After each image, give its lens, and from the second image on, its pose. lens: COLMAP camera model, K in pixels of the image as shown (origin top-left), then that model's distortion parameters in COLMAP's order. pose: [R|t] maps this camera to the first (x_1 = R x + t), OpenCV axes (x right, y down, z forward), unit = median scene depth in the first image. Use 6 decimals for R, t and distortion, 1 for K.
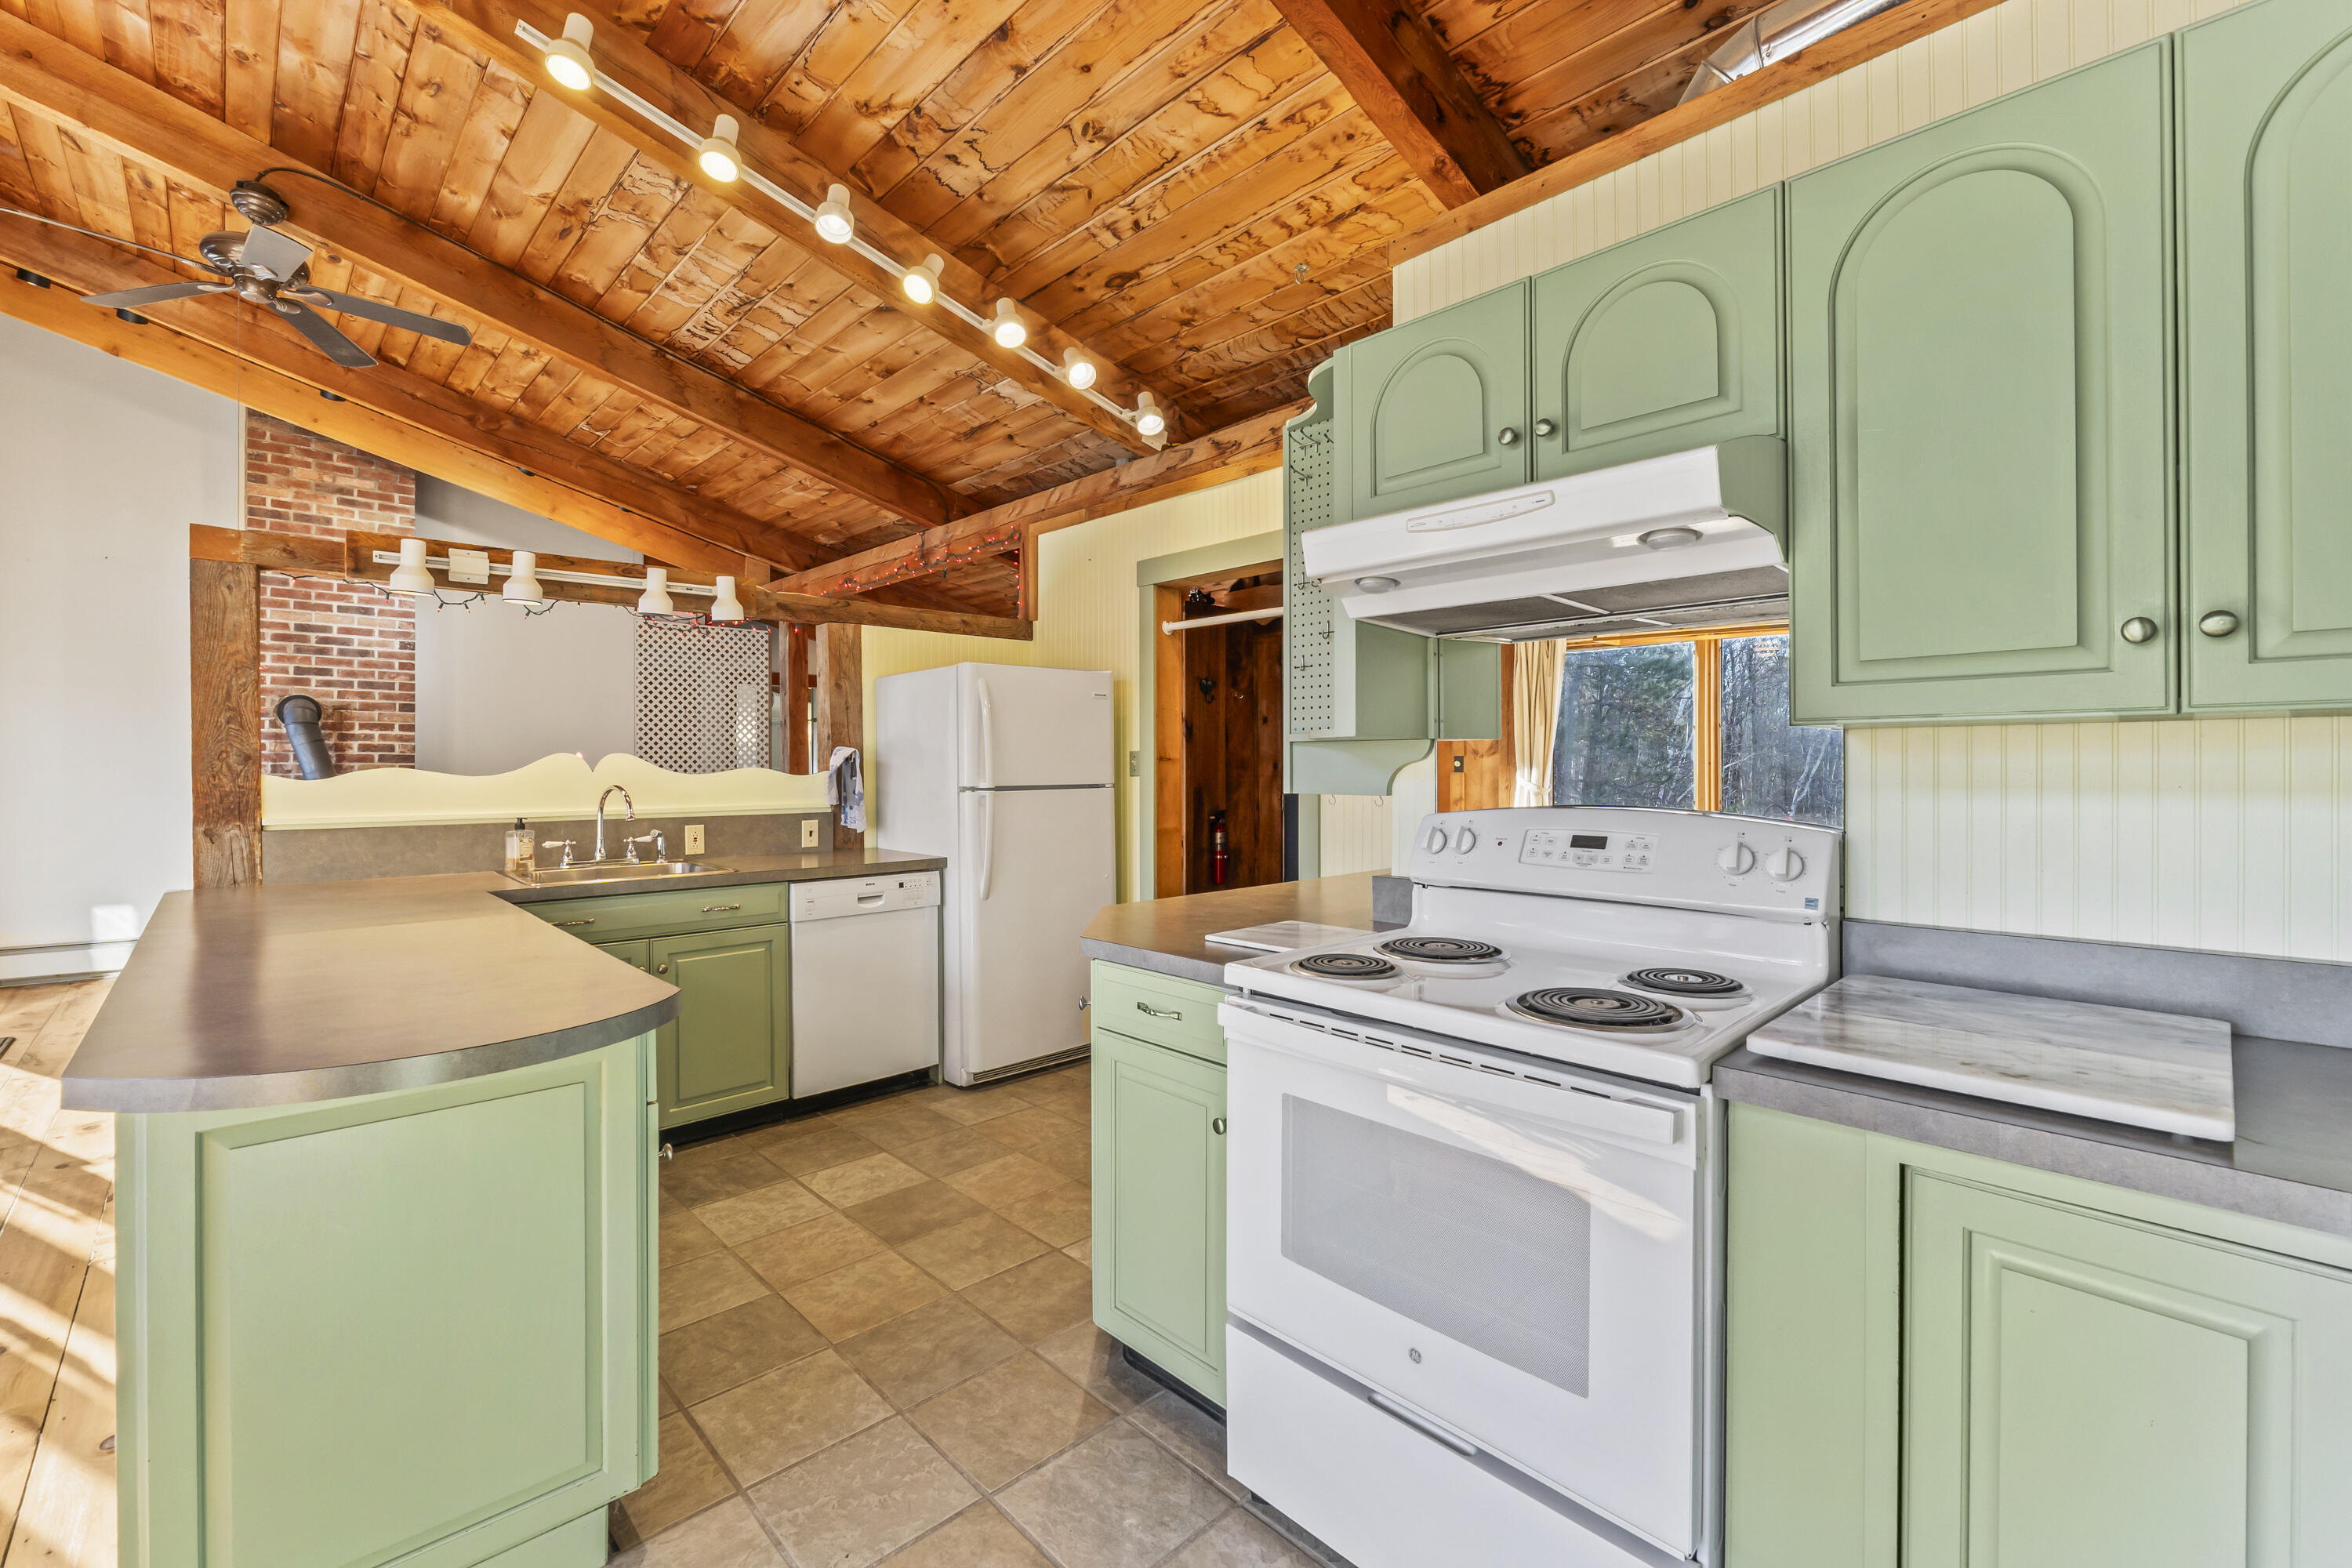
lens RADIAL K [[990.9, 0, 1162.6], [0, 990.9, 767.8], [0, 0, 1]] dist [-0.007562, 0.000283]
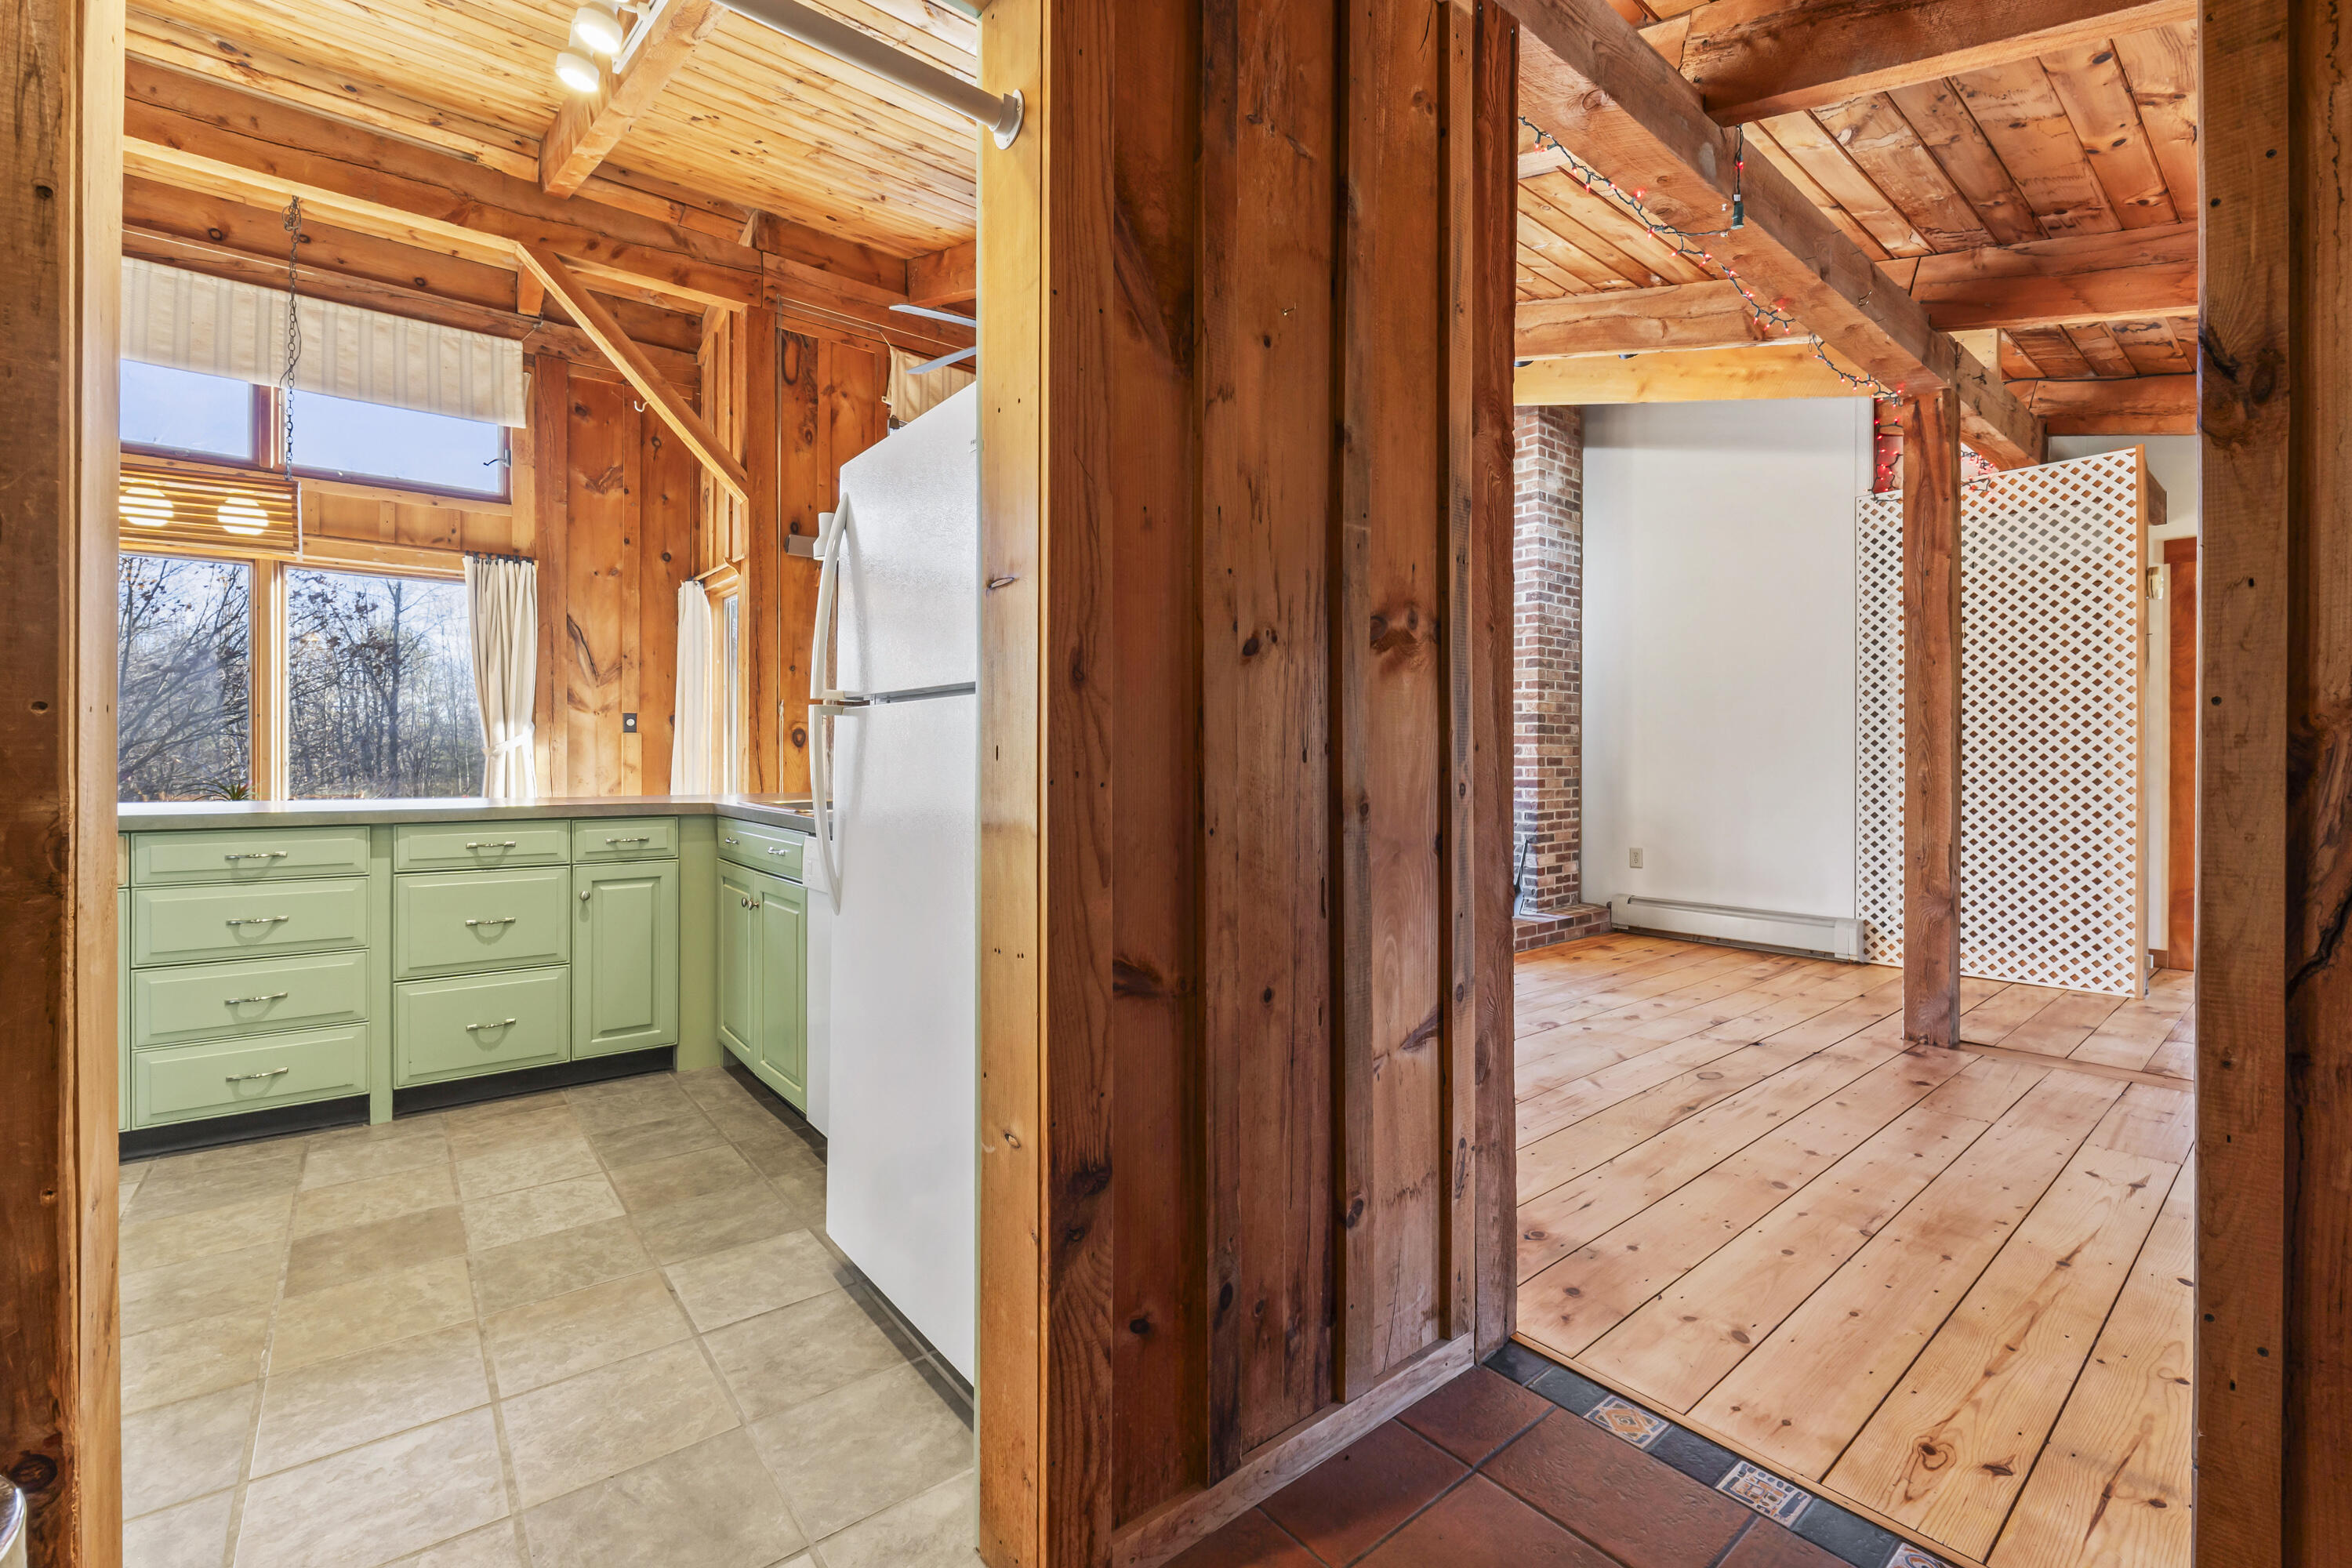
lens RADIAL K [[990.9, 0, 1167.4], [0, 990.9, 762.2], [0, 0, 1]] dist [-0.007562, 0.000283]
pose [[-0.083810, 0.005044, -0.996469, 0.242623], [-0.007978, 0.999952, 0.005733, 0.037110], [0.996450, 0.008431, -0.083765, 0.904476]]
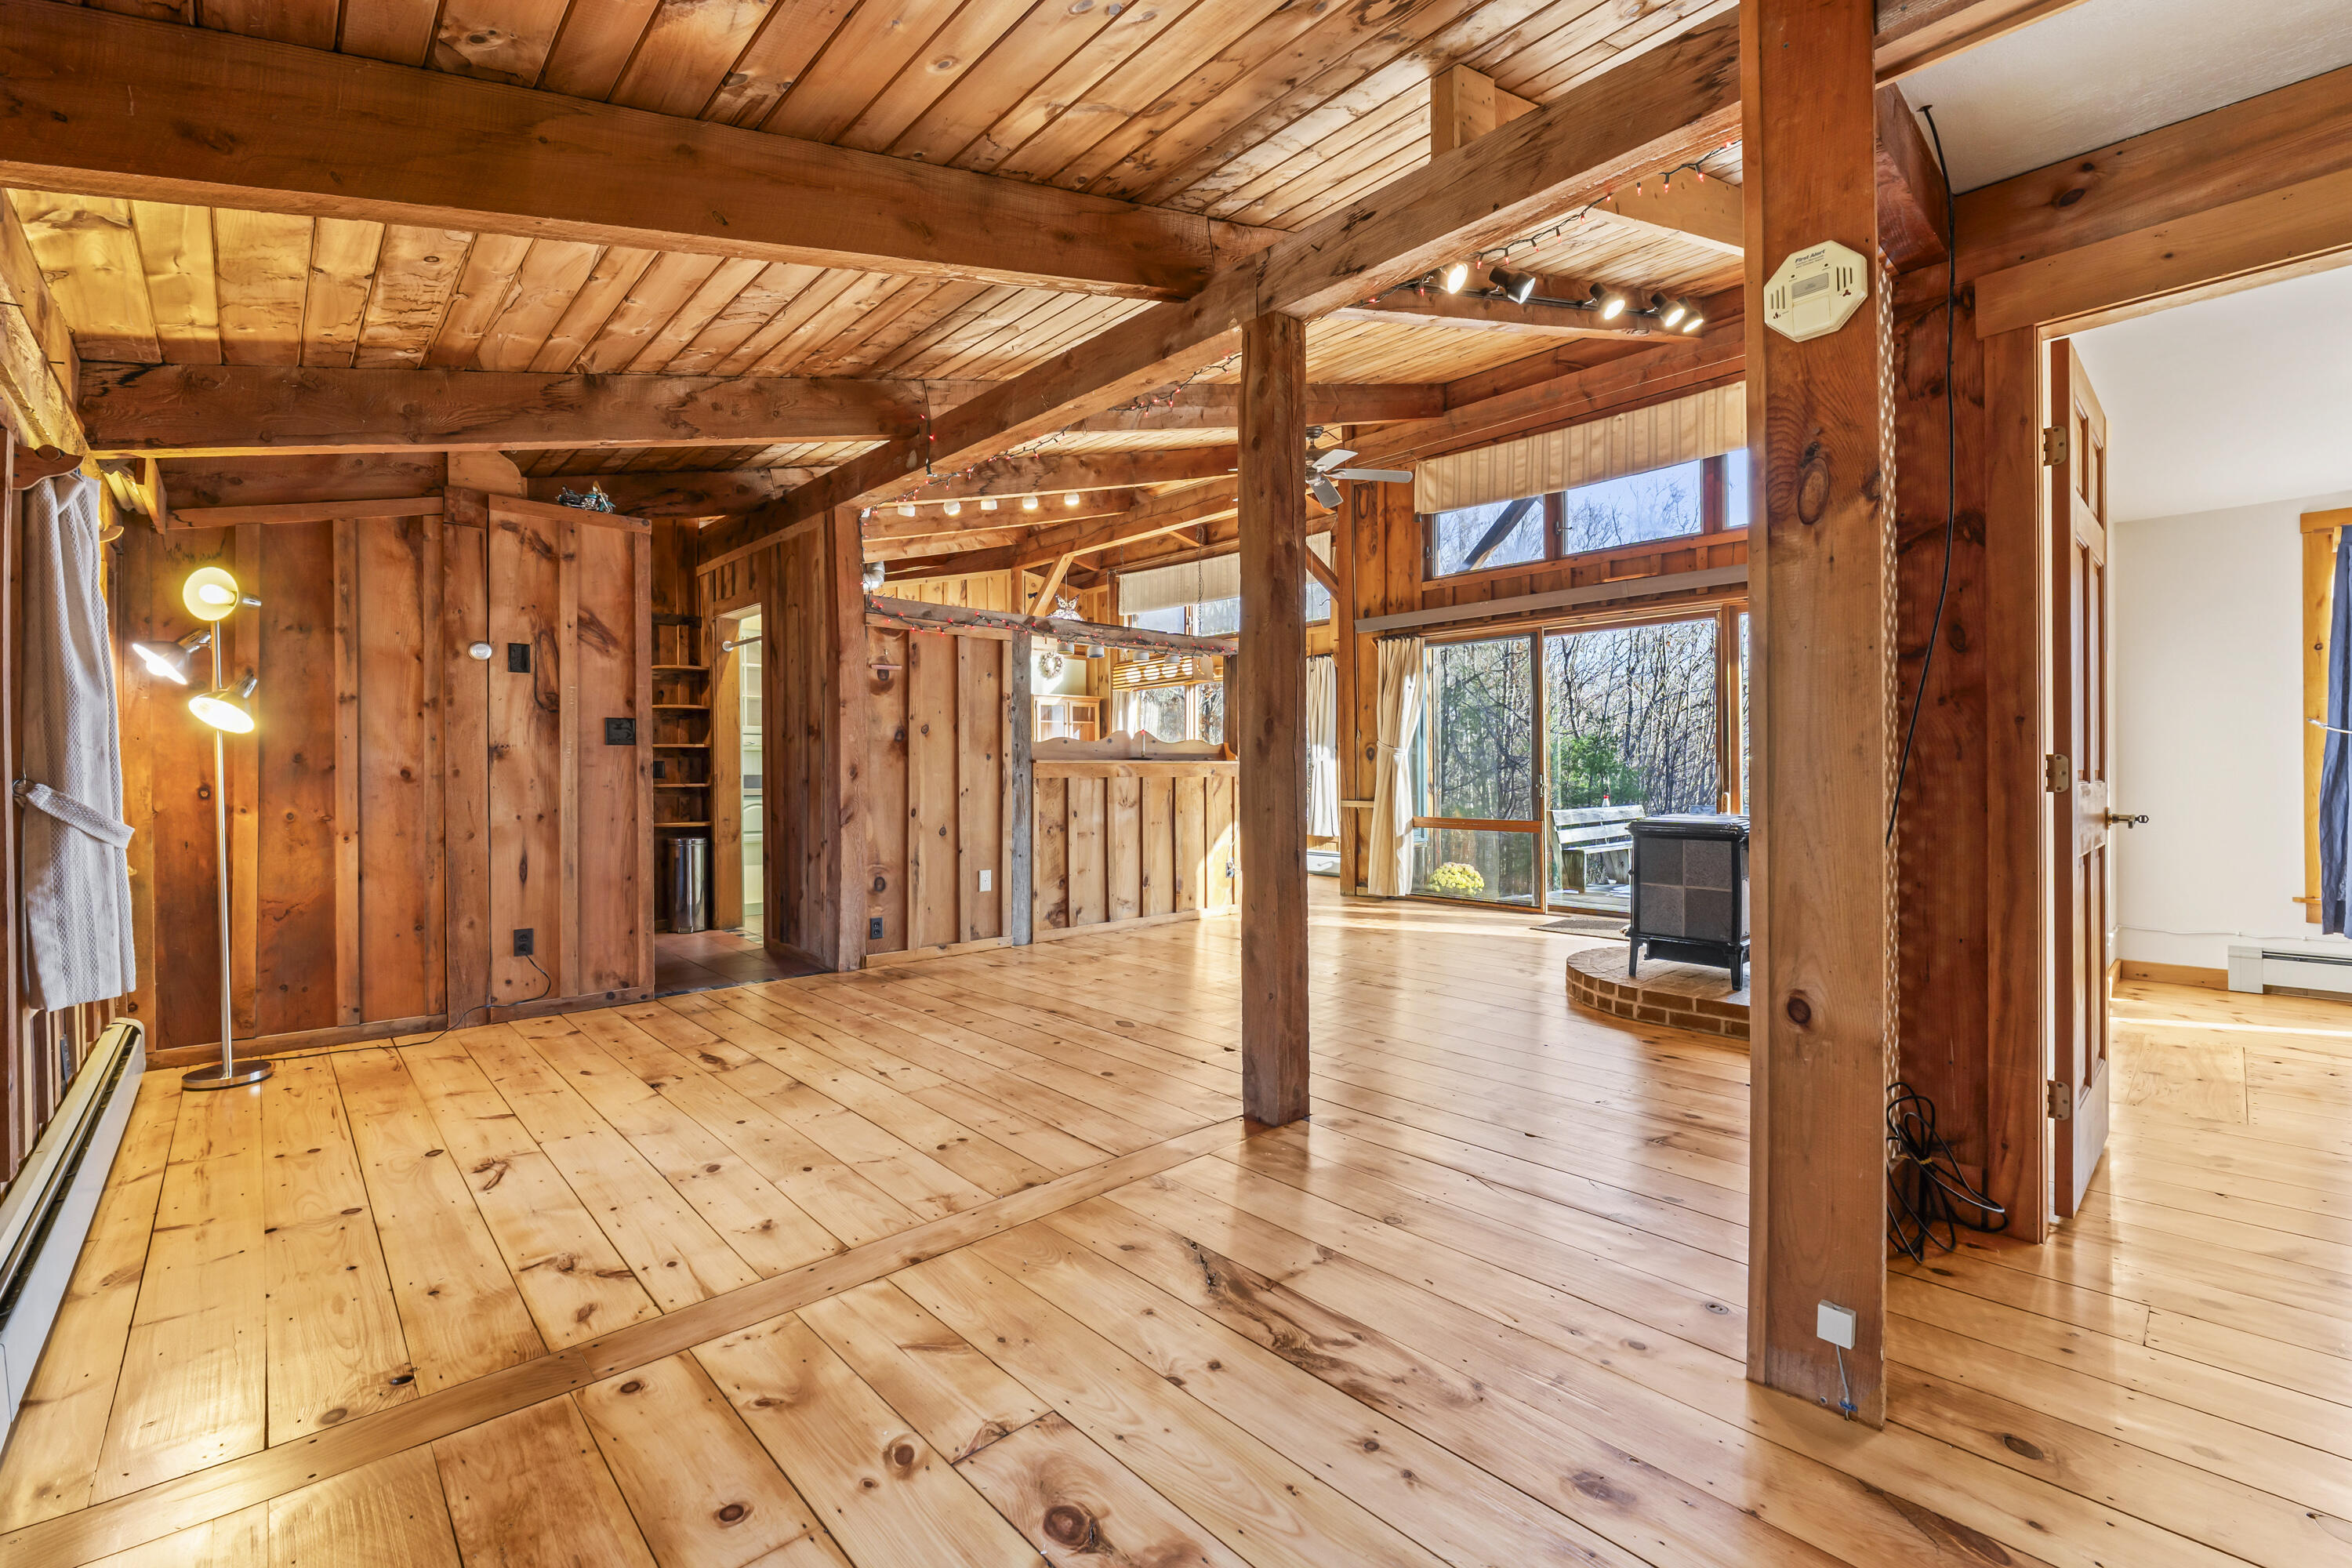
lens RADIAL K [[990.9, 0, 1153.0], [0, 990.9, 772.5], [0, 0, 1]] dist [-0.007562, 0.000283]
pose [[-0.999557, 0.006283, 0.029087, -0.468777], [0.006570, 0.999931, 0.009773, 0.031973], [-0.029024, 0.009960, -0.999529, 1.987357]]
